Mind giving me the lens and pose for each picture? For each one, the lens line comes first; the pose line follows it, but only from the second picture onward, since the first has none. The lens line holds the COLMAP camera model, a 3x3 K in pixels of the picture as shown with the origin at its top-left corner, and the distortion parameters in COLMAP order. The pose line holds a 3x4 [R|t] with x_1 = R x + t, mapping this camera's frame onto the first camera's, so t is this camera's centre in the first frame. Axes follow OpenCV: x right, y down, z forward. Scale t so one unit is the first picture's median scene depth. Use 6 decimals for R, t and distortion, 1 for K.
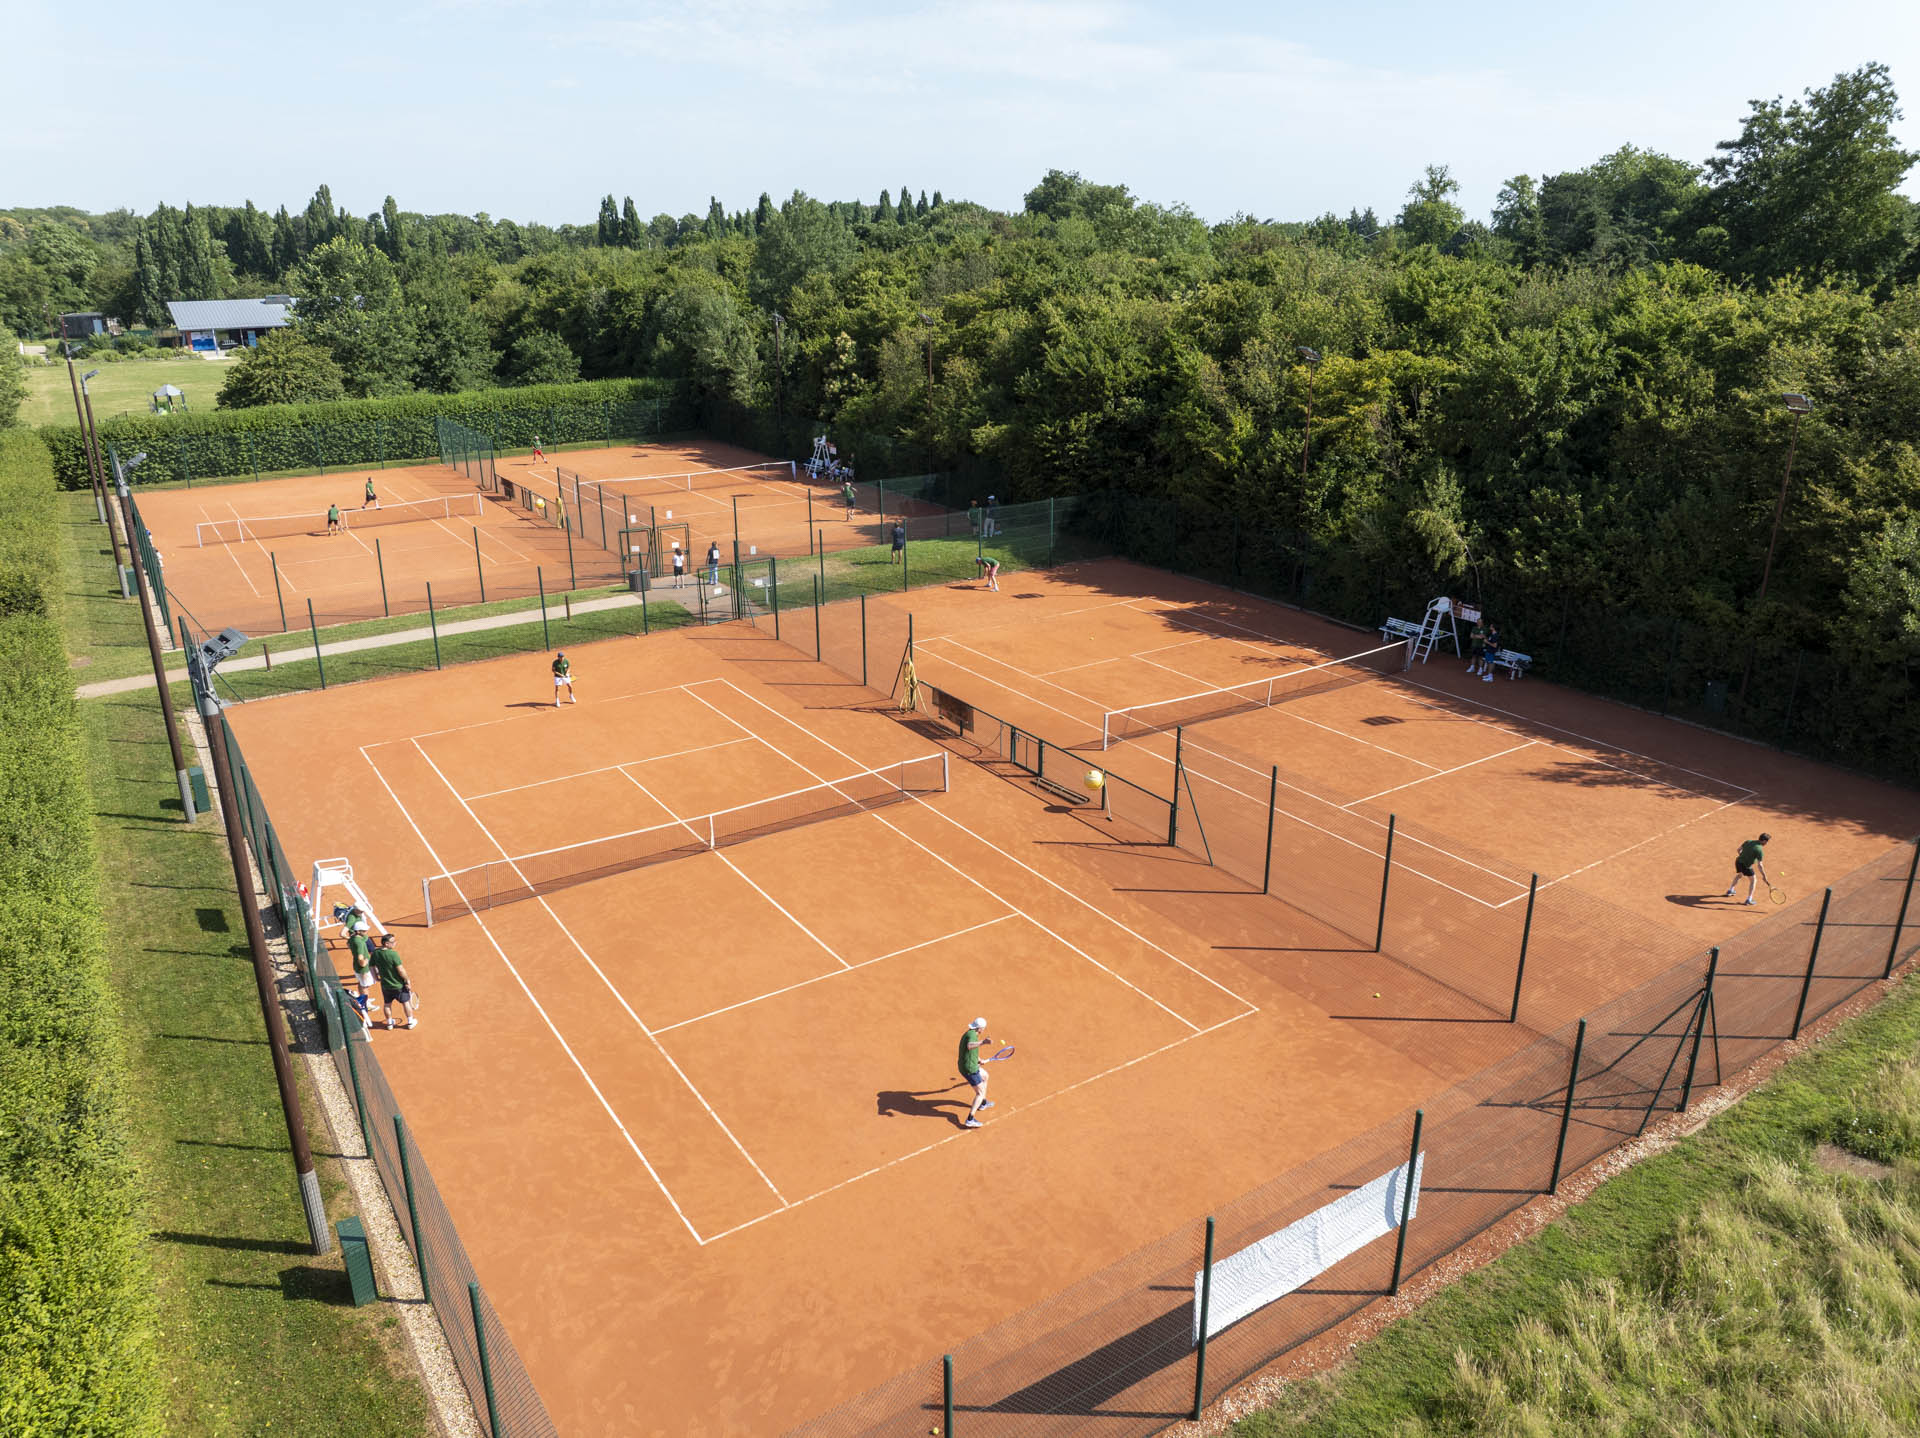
lens RADIAL K [[1336.9, 0, 946.3], [0, 1336.9, 701.9], [0, 0, 1]] dist [-0.041247, 0.022253]
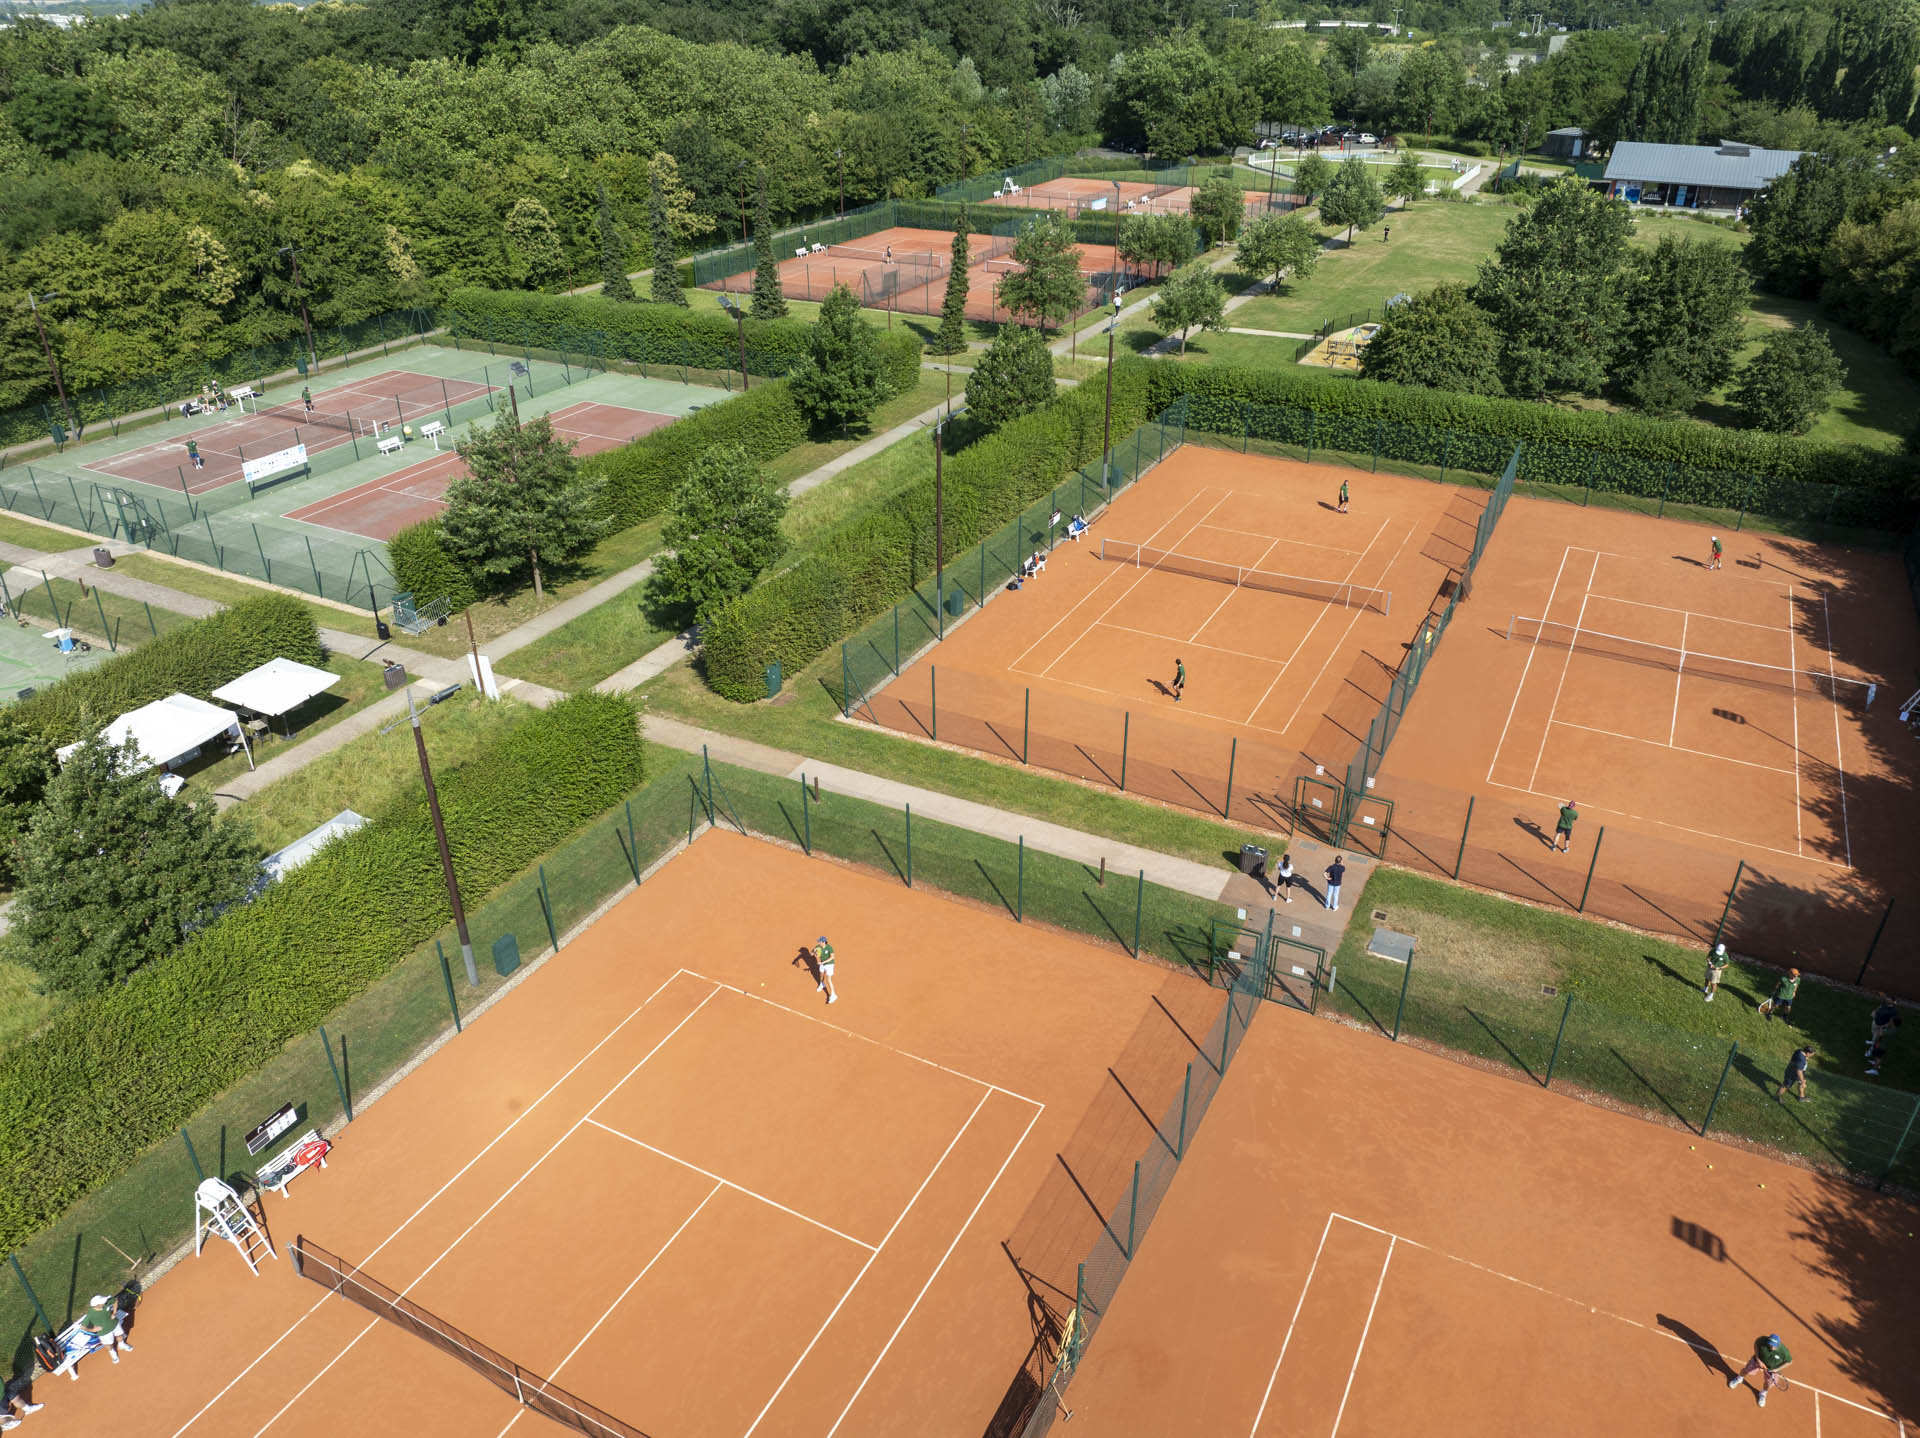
lens RADIAL K [[1336.9, 0, 989.6], [0, 1336.9, 741.9], [0, 0, 1]] dist [-0.041247, 0.022253]
pose [[0.502849, 0.440169, -0.743905, 0.262670], [-0.293160, 0.896466, 0.332275, -0.414542], [0.813142, 0.050999, 0.579827, 0.500895]]
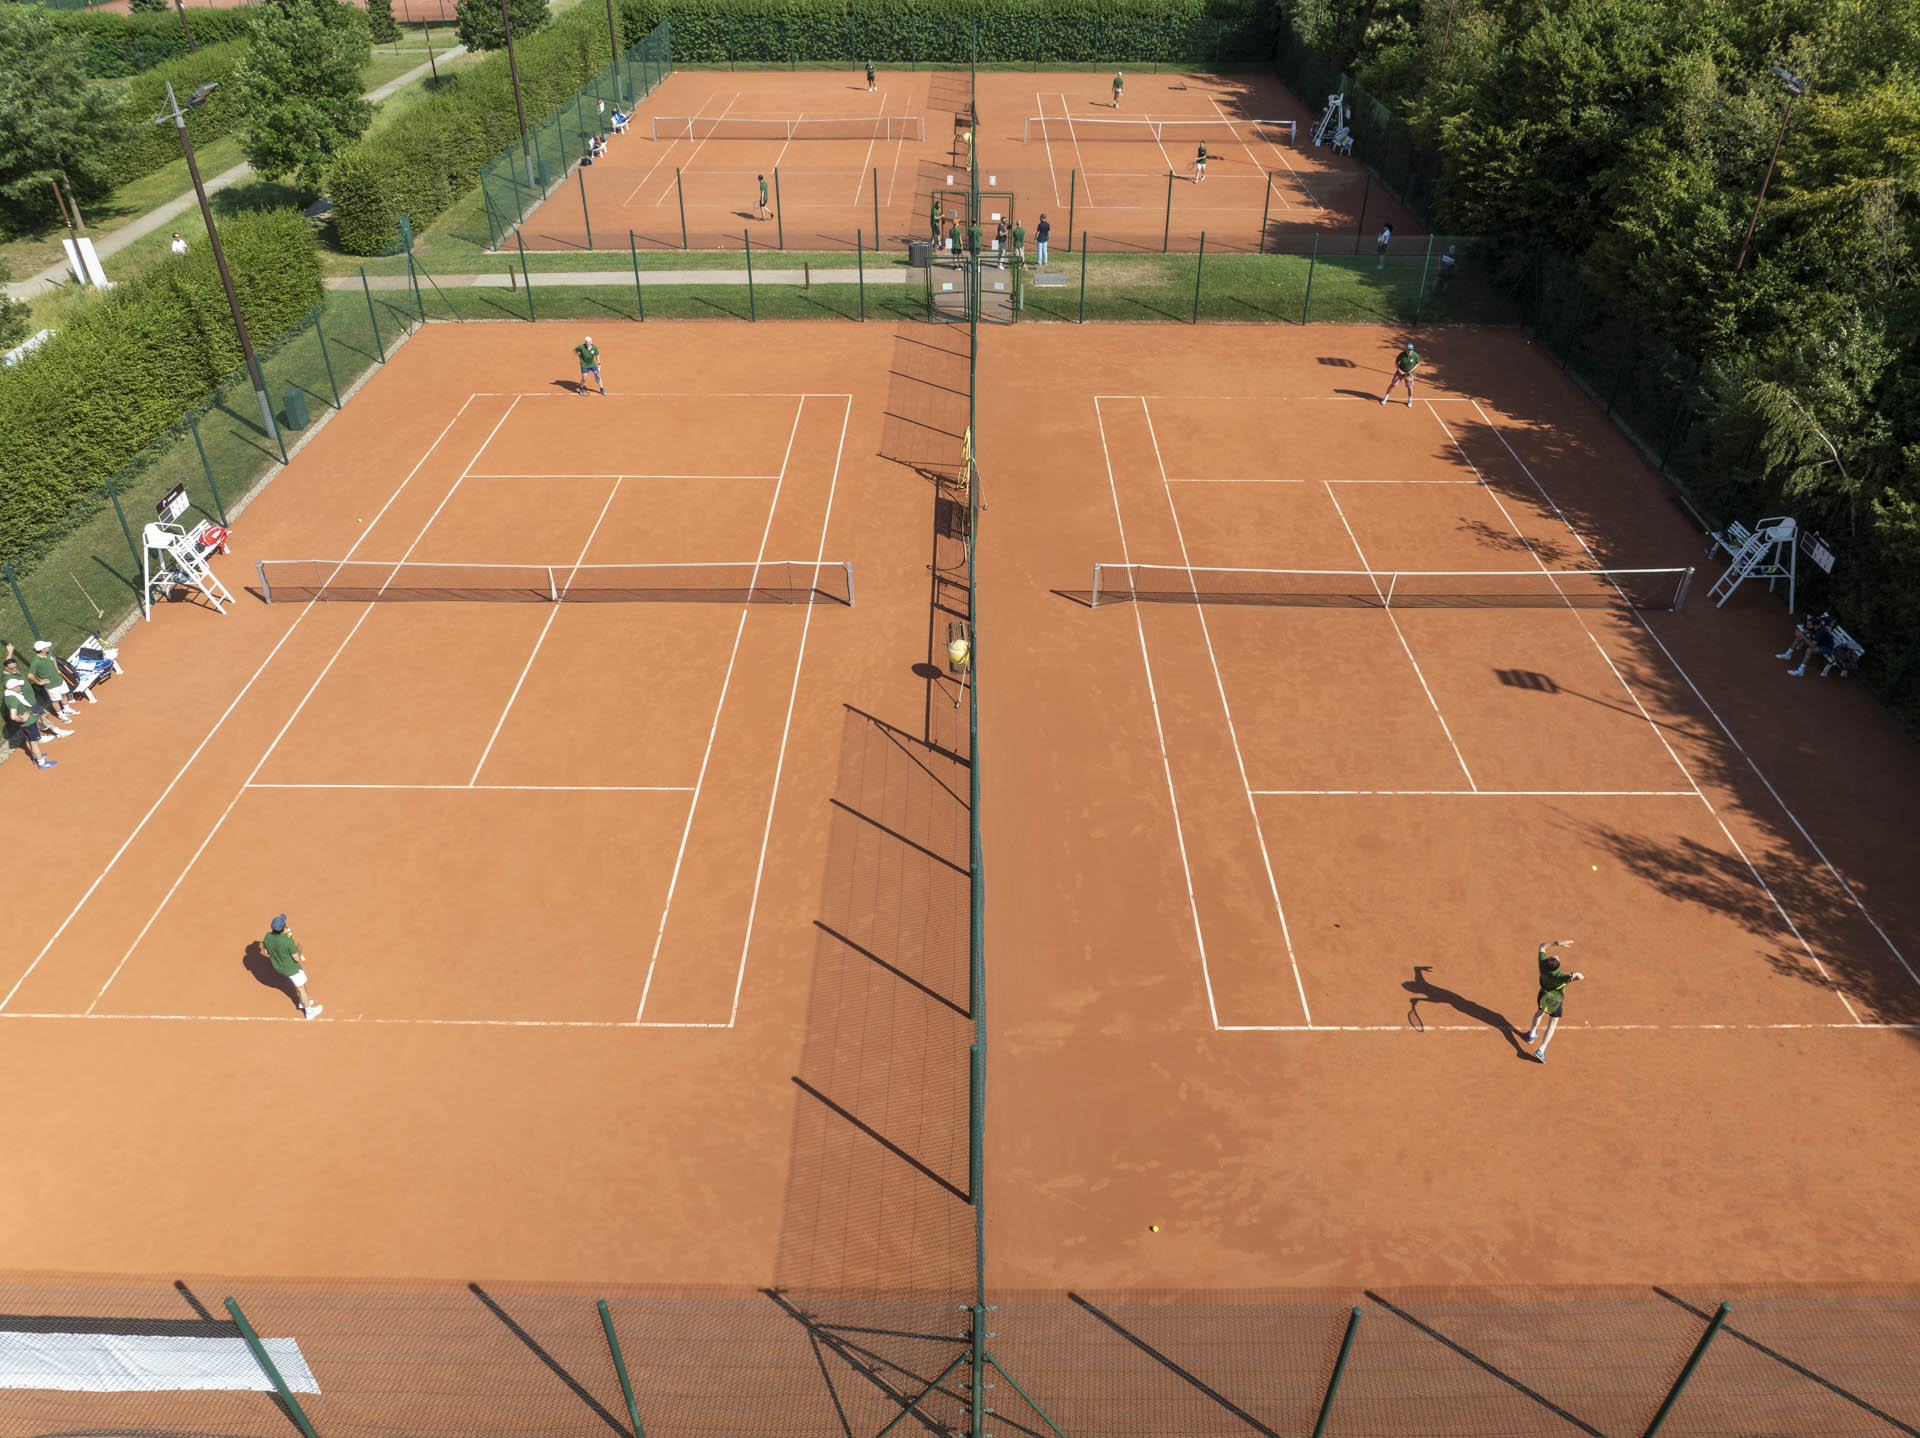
lens RADIAL K [[1336.9, 0, 961.8], [0, 1336.9, 709.9], [0, 0, 1]] dist [-0.041247, 0.022253]
pose [[0.835050, 0.324692, -0.444146, 0.334490], [-0.188680, 0.927336, 0.323184, -0.116365], [0.516808, -0.186073, 0.835635, 0.236781]]
